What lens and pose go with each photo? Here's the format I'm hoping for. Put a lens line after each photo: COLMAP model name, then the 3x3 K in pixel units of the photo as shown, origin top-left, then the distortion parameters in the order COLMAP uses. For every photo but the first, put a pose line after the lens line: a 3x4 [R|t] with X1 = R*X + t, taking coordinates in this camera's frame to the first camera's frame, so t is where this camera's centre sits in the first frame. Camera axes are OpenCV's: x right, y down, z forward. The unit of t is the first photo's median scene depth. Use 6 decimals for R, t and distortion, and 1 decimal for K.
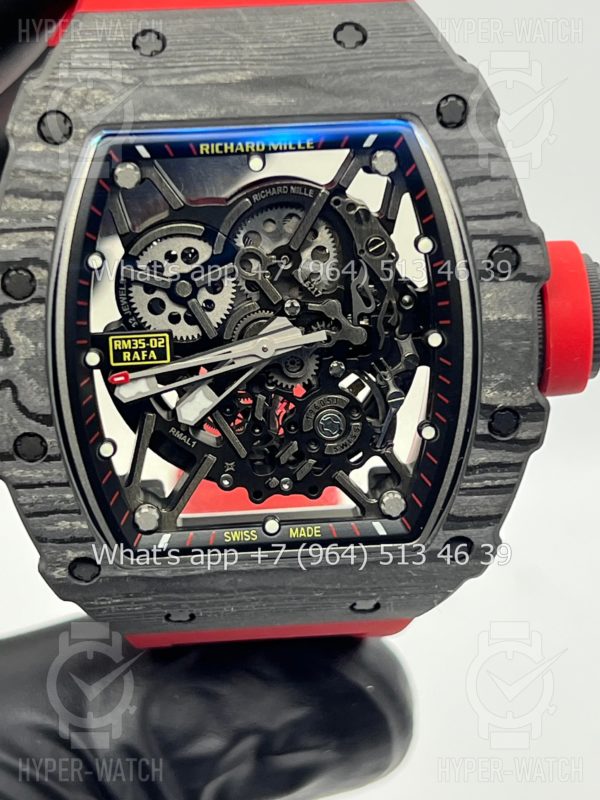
lens RADIAL K [[2001.2, 0, 308.1], [0, 2001.2, 392.5], [0, 0, 1]] dist [0.204294, 0.000000]
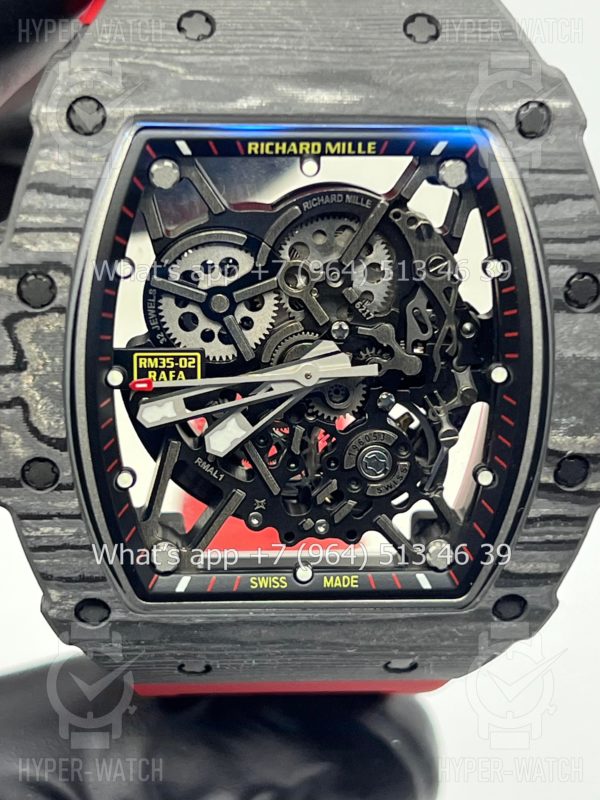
lens RADIAL K [[2001.2, 0, 303.7], [0, 2001.2, 397.3], [0, 0, 1]] dist [0.204294, 0.000000]
pose [[0.998740, 0.048800, 0.011664, -0.033202], [-0.048851, 0.998798, 0.004054, -0.015578], [-0.011452, -0.004619, 0.999924, 0.108717]]
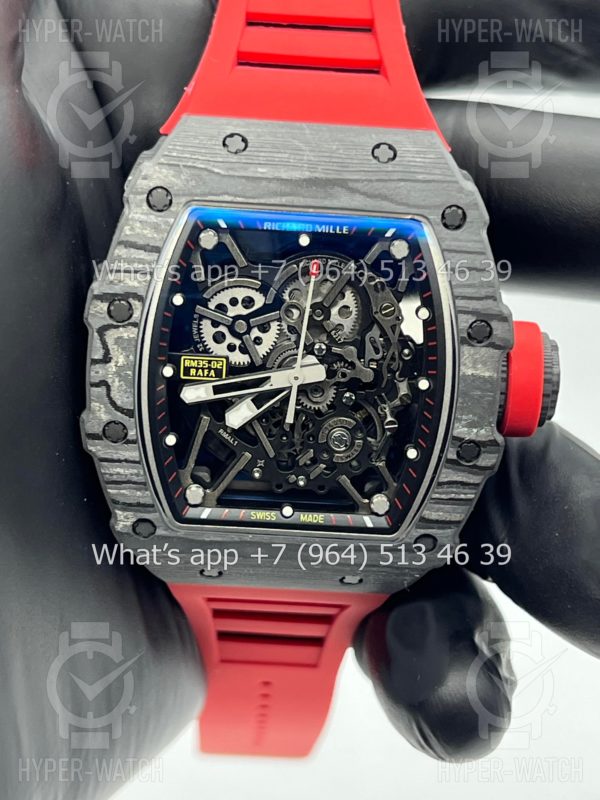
lens RADIAL K [[2001.2, 0, 317.4], [0, 2001.2, 402.1], [0, 0, 1]] dist [0.204294, 0.000000]
pose [[0.994128, 0.106838, -0.017193, 0.017123], [-0.106987, 0.994228, -0.007992, 0.003556], [0.016240, 0.009784, 0.999820, -0.334095]]
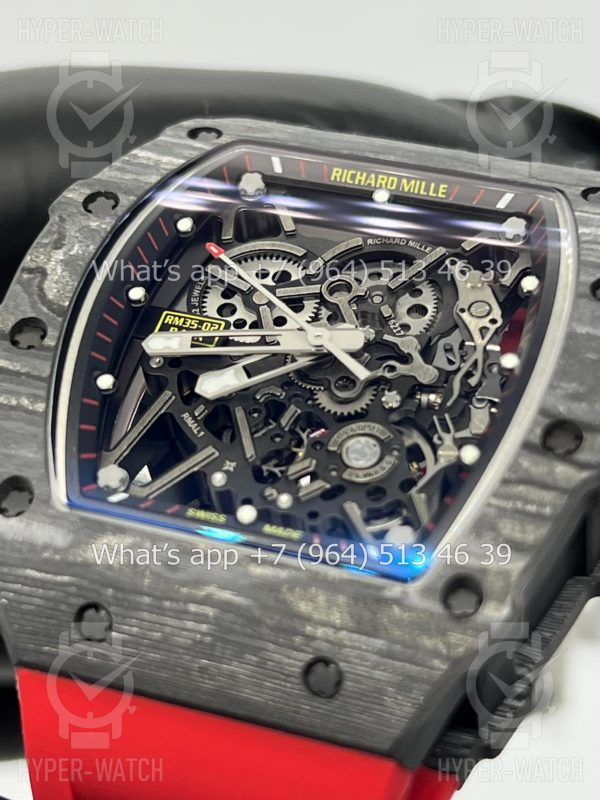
lens RADIAL K [[2001.2, 0, 292.1], [0, 2001.2, 399.6], [0, 0, 1]] dist [0.204294, 0.000000]
pose [[0.917776, 0.163212, -0.362007, 0.285682], [-0.388964, 0.553068, -0.736765, 0.635070], [0.079966, 0.816993, 0.571076, 0.522512]]
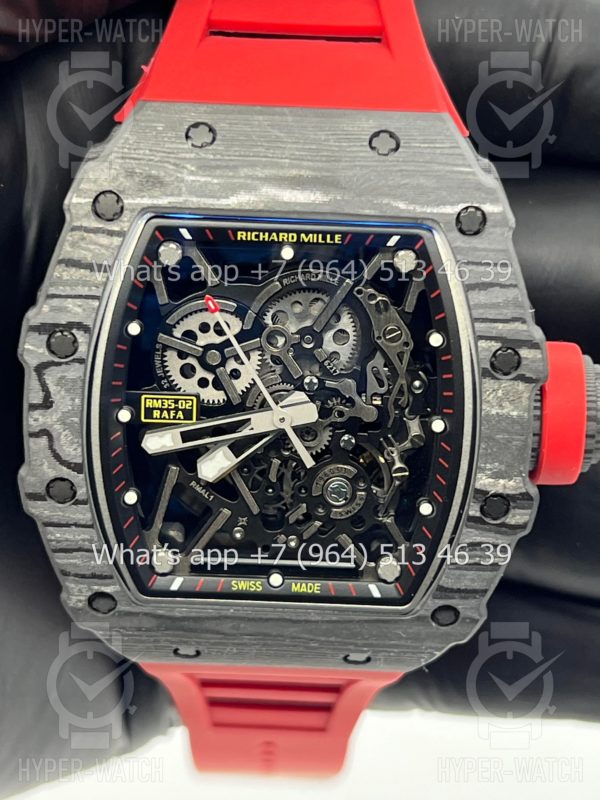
lens RADIAL K [[2001.2, 0, 307.5], [0, 2001.2, 371.5], [0, 0, 1]] dist [0.204294, 0.000000]
pose [[0.994598, 0.090591, -0.050671, 0.045072], [-0.089938, 0.995834, 0.015045, -0.065335], [0.051823, -0.010407, 0.998602, -0.089009]]
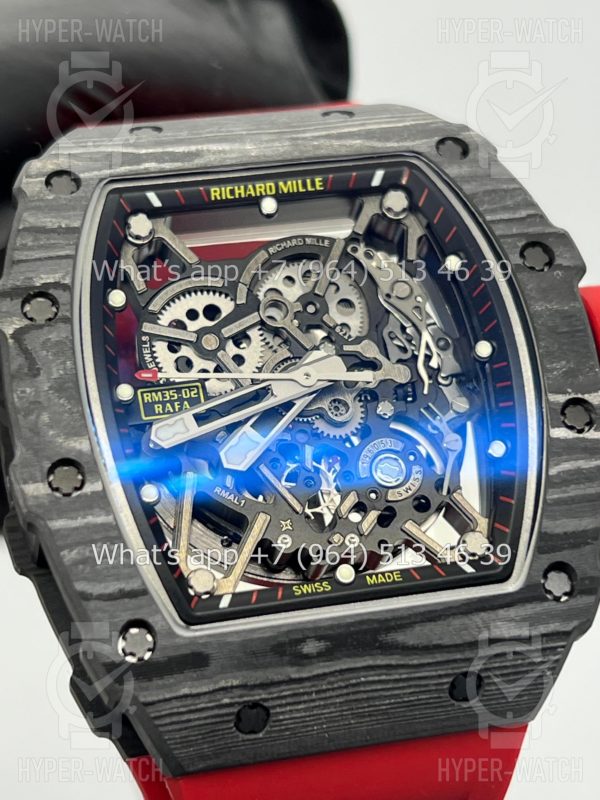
lens RADIAL K [[2001.2, 0, 301.7], [0, 2001.2, 398.8], [0, 0, 1]] dist [0.204294, 0.000000]
pose [[0.984934, -0.112329, 0.131483, -0.146074], [0.169002, 0.786415, -0.594130, 0.533218], [-0.036662, 0.607400, 0.793550, 0.271077]]
